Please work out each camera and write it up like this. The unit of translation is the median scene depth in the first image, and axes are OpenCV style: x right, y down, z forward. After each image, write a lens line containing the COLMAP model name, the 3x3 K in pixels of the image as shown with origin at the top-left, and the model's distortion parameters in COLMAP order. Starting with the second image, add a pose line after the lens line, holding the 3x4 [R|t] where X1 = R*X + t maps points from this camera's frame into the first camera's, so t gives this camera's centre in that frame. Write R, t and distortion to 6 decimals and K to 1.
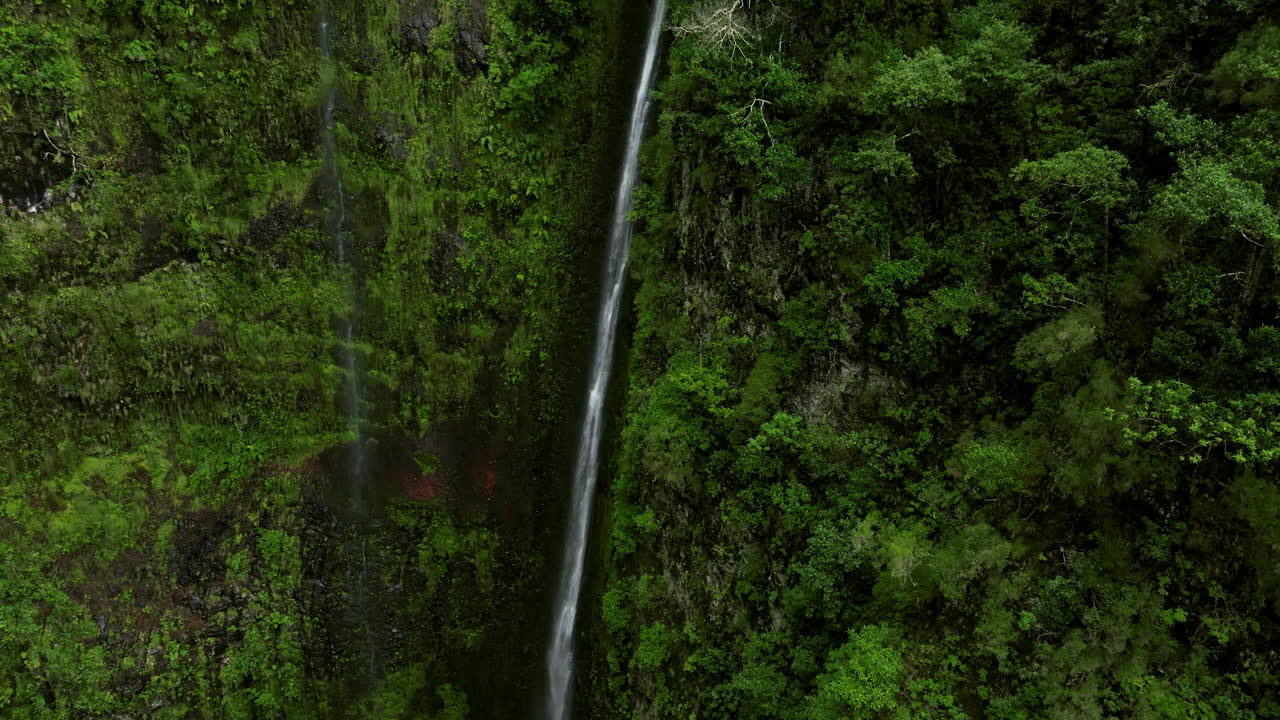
lens RADIAL K [[928.0, 0, 643.4], [0, 928.0, 363.1], [0, 0, 1]] dist [-0.004537, 0.019757]
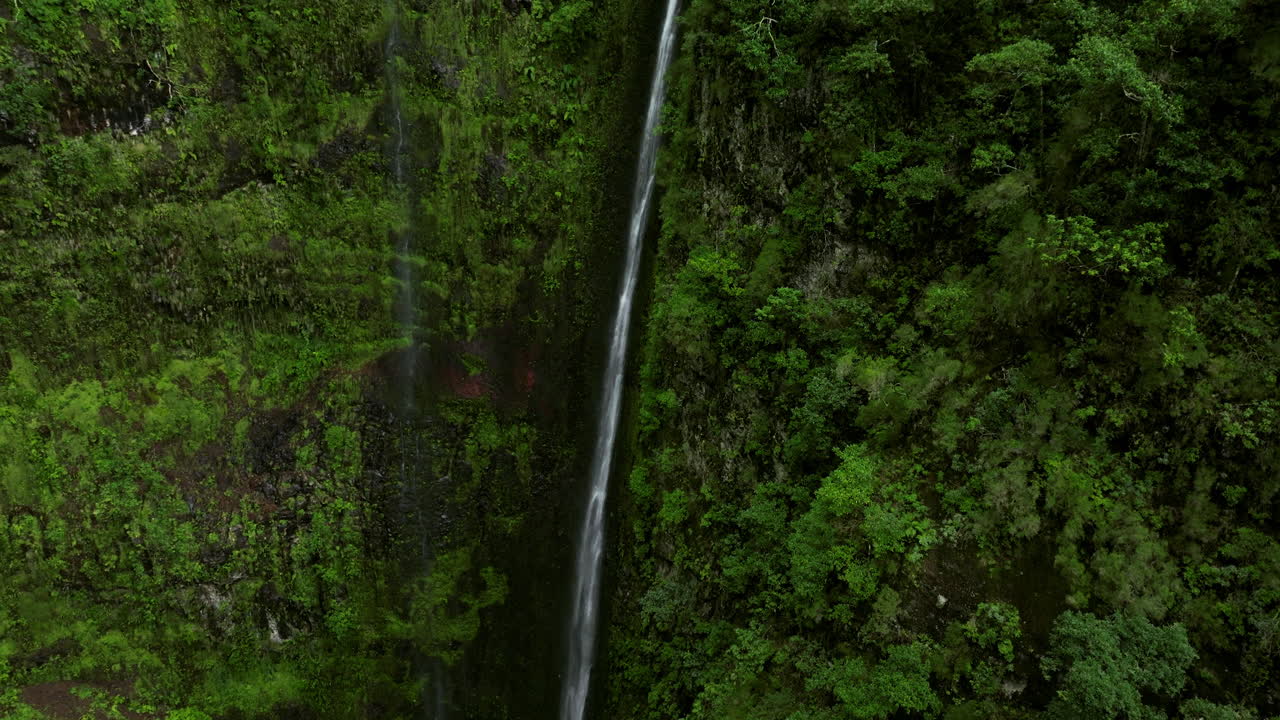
lens RADIAL K [[928.0, 0, 641.5], [0, 928.0, 365.3], [0, 0, 1]] dist [-0.004537, 0.019757]
pose [[0.999737, 0.005478, -0.022270, -0.004925], [-0.004795, 0.999520, 0.030613, 0.083064], [0.022427, -0.030498, 0.999283, -0.137287]]
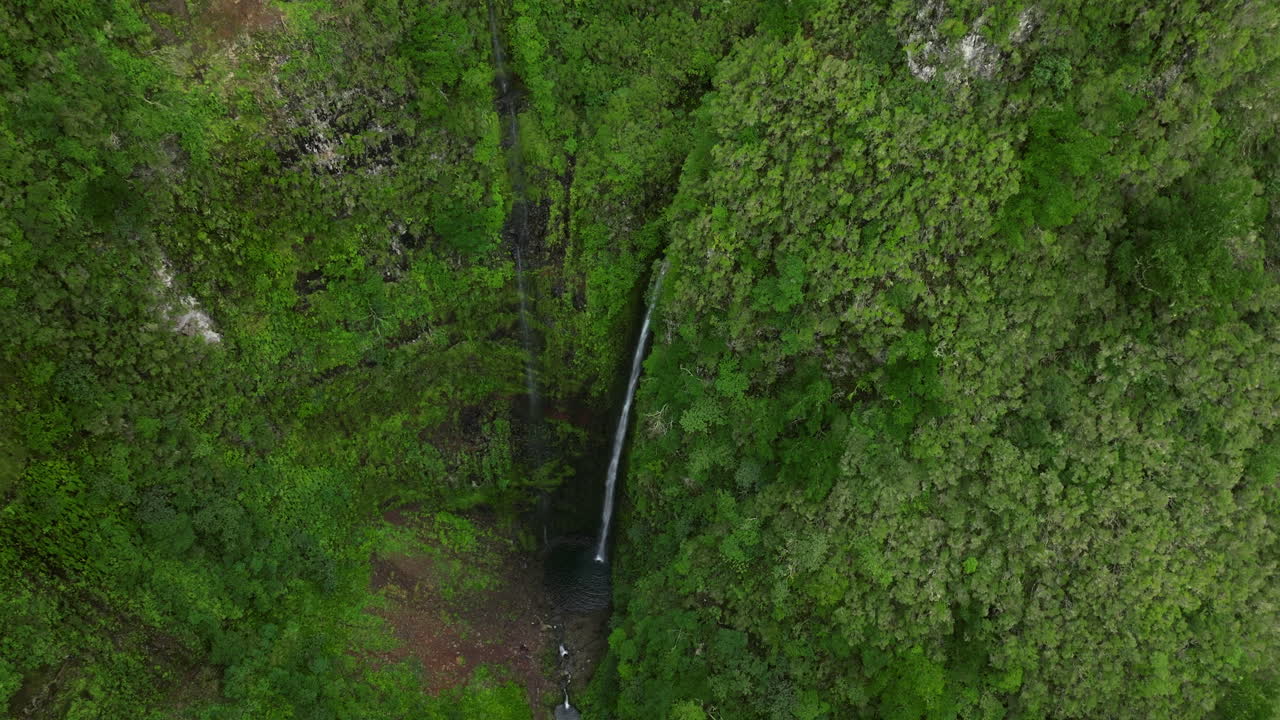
lens RADIAL K [[928.0, 0, 638.6], [0, 928.0, 362.2], [0, 0, 1]] dist [-0.004537, 0.019757]
pose [[0.996350, 0.065752, -0.054442, 0.122556], [-0.027305, 0.849724, 0.526520, -1.516357], [0.080880, -0.523111, 0.848418, -1.204804]]
